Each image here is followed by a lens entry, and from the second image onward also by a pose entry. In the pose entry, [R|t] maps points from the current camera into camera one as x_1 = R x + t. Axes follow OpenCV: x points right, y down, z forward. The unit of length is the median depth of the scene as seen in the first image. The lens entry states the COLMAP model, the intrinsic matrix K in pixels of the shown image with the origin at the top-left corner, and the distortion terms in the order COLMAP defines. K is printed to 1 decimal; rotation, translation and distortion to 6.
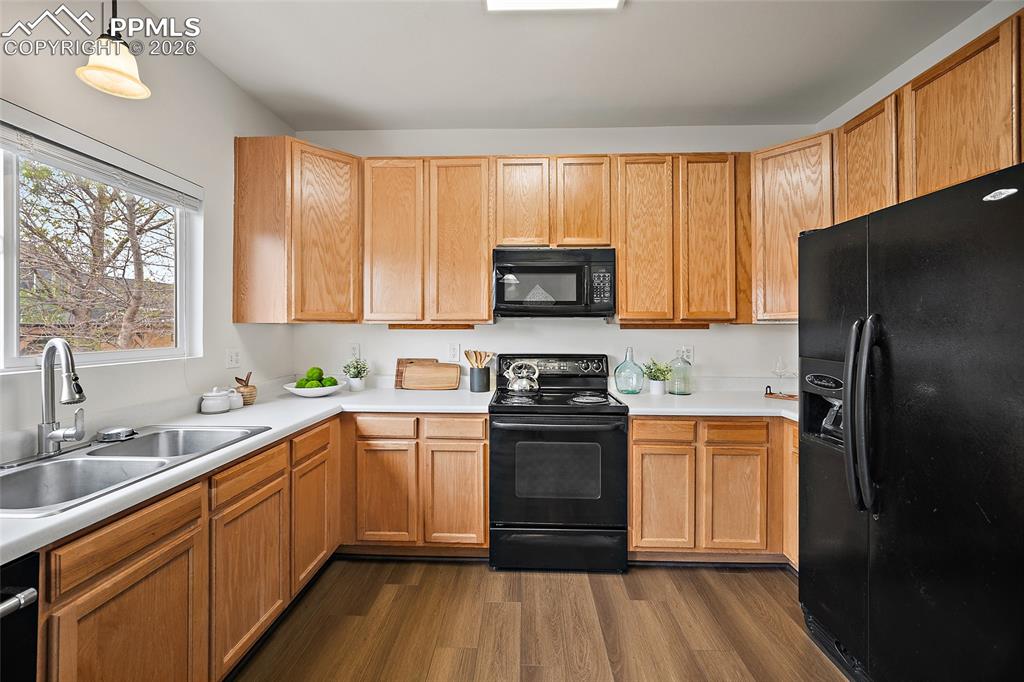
lens RADIAL K [[410.0, 0, 513.9], [0, 410.0, 322.8], [0, 0, 1]] dist [-0.002607, -0.000422]
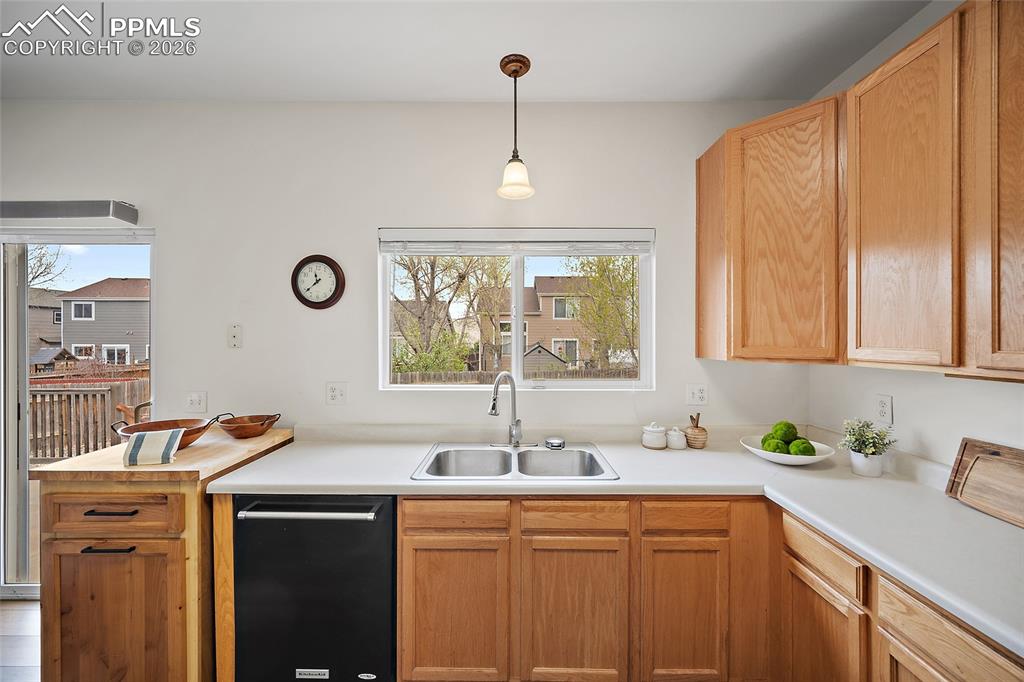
lens RADIAL K [[401.8, 0, 511.5], [0, 401.8, 338.8], [0, 0, 1]] dist [-0.001890, -0.000142]
pose [[0.027122, -0.000554, -0.999632, 0.227302], [0.011789, 0.999930, -0.000234, -0.047062], [0.999563, -0.011778, 0.027127, 0.535515]]
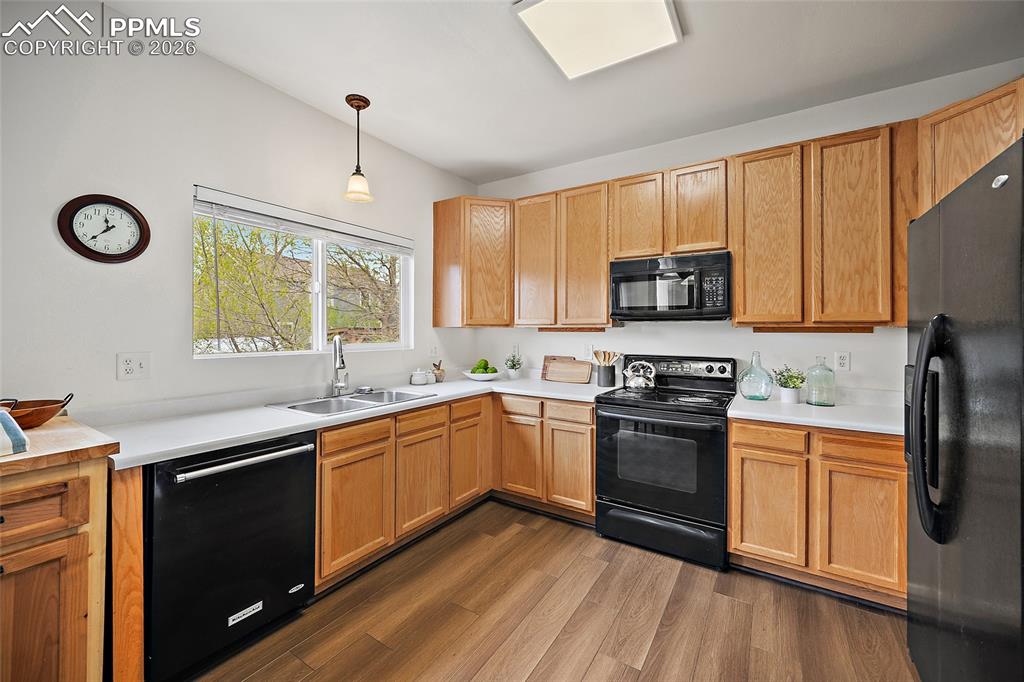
lens RADIAL K [[409.2, 0, 511.4], [0, 409.2, 326.2], [0, 0, 1]] dist [-0.004198, -0.000258]
pose [[0.857607, -0.003173, -0.514296, 0.321446], [0.003474, 0.999994, -0.000376, -0.001318], [0.514294, -0.001464, 0.857613, -0.131046]]
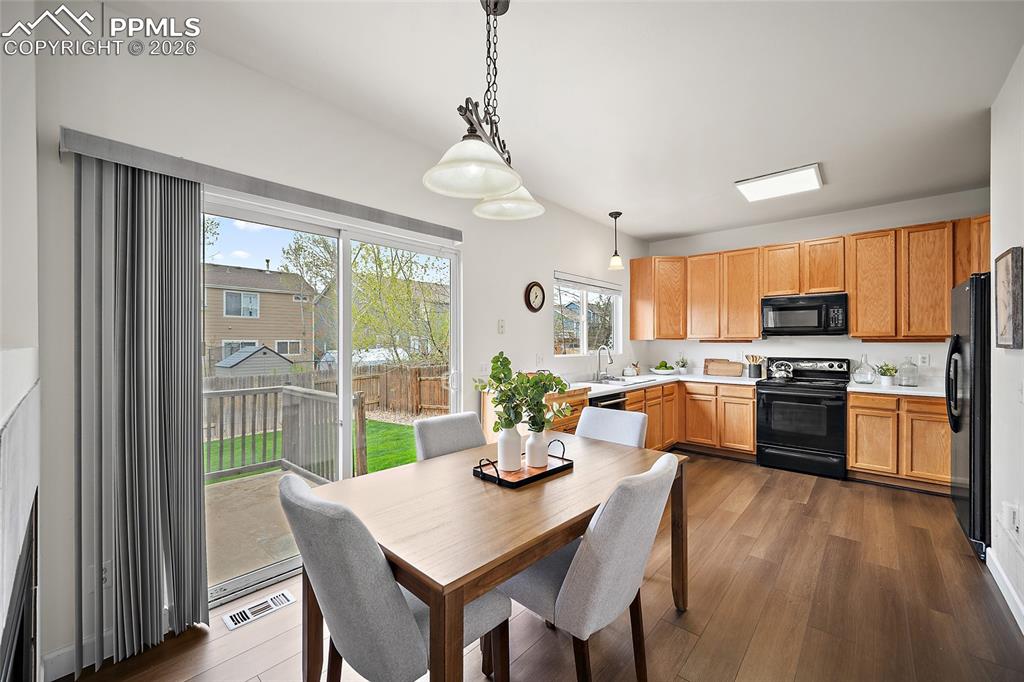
lens RADIAL K [[414.0, 0, 512.0], [0, 414.0, 341.0], [0, 0, 1]] dist [-0.002200, -0.000247]
pose [[0.770059, -0.003258, -0.637965, 0.287631], [0.010320, 0.999920, 0.007350, -0.017956], [0.637889, -0.012244, 0.770031, -1.200292]]
